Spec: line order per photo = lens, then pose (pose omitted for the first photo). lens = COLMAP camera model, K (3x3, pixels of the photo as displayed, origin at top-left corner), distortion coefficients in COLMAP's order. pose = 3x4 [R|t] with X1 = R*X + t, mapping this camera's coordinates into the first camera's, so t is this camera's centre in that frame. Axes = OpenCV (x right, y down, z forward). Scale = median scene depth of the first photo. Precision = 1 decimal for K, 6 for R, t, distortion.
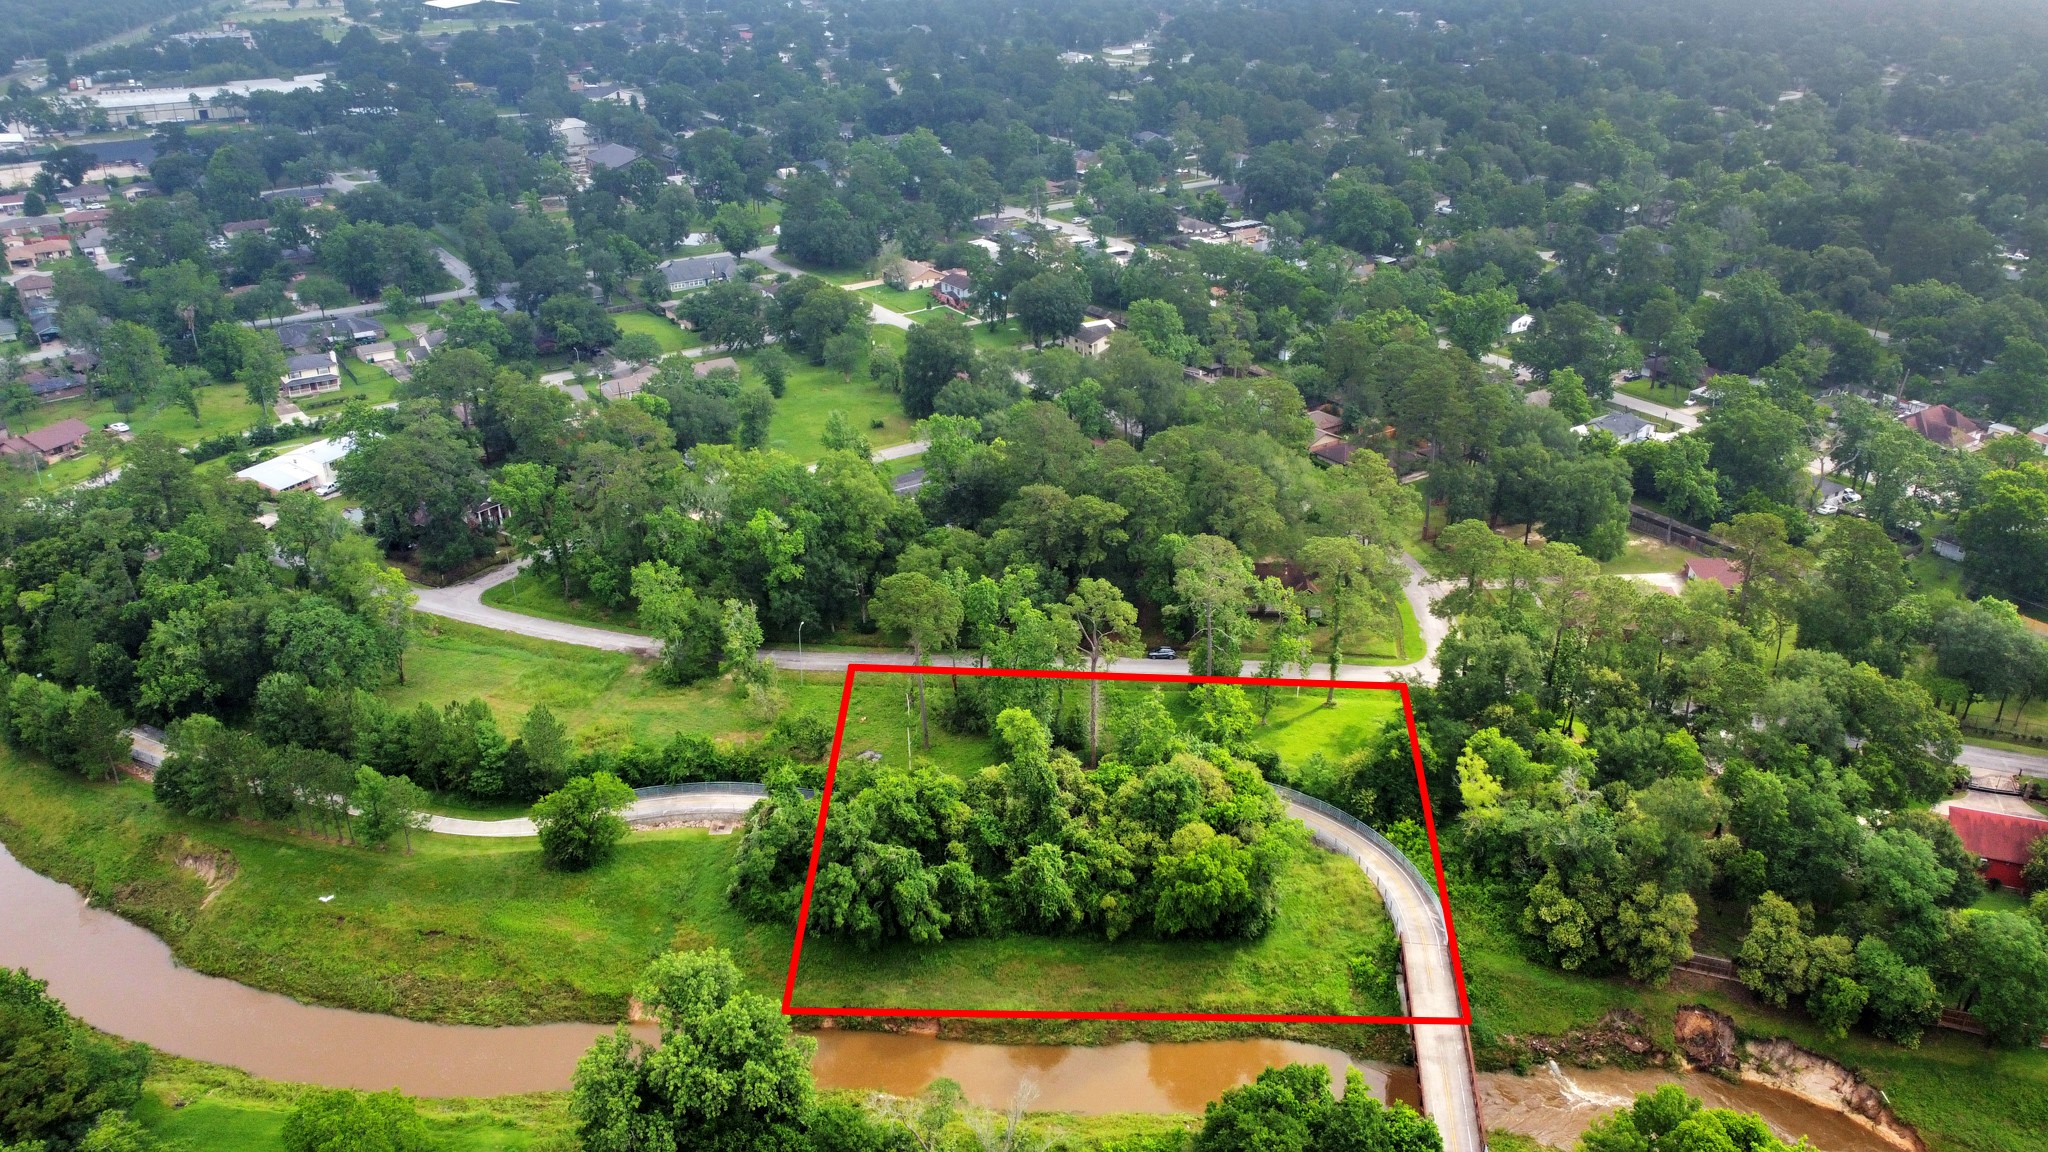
lens RADIAL K [[1548.8, 0, 1031.4], [0, 1548.8, 576.3], [0, 0, 1]] dist [0.015535, -0.021855]
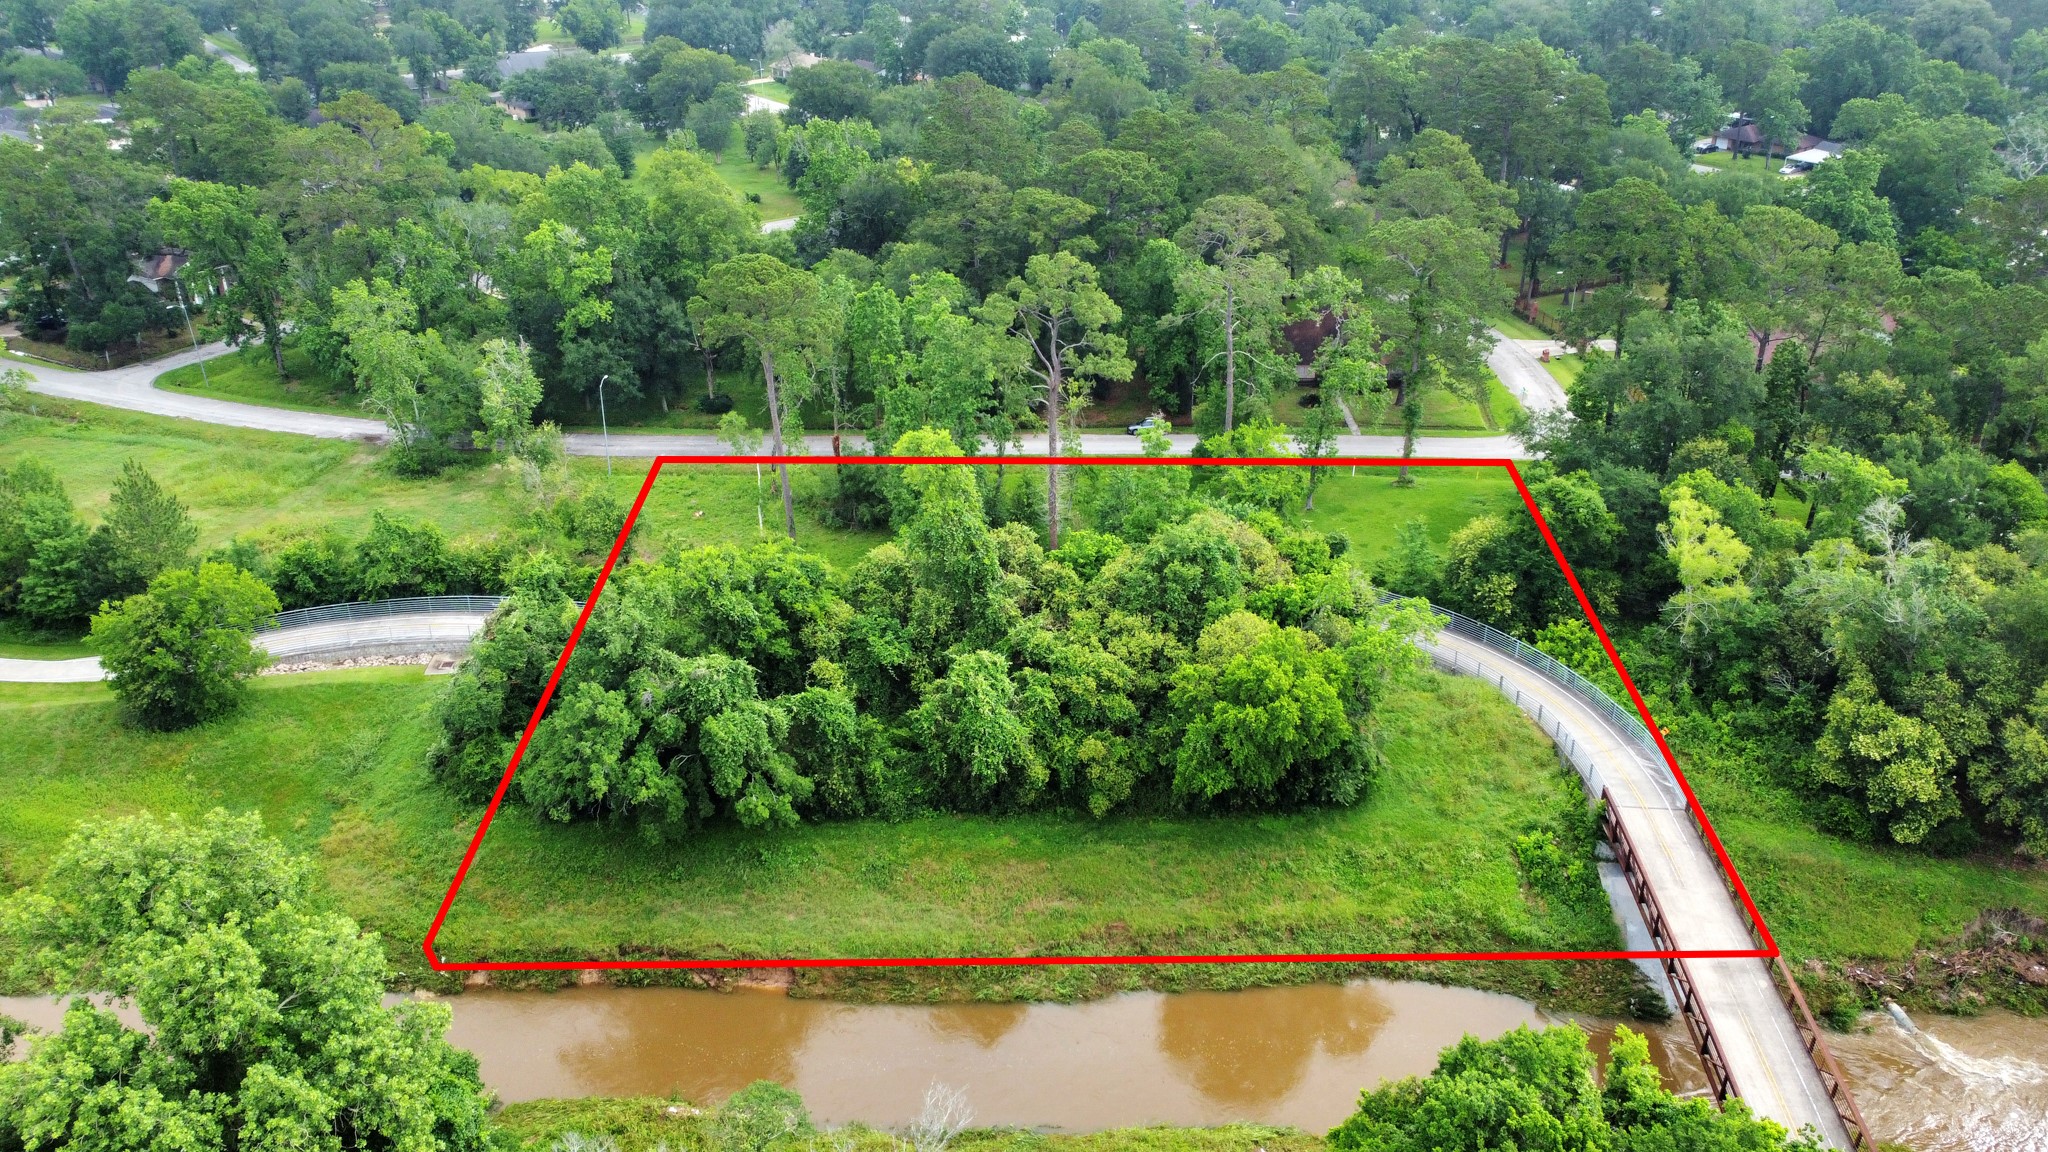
lens RADIAL K [[1548.8, 0, 1025.6], [0, 1548.8, 575.9], [0, 0, 1]] dist [0.015535, -0.021855]
pose [[0.999128, -0.019999, 0.036649, 0.005646], [0.018976, 0.999427, 0.028032, 0.125570], [-0.037189, -0.027313, 0.998935, 0.420102]]
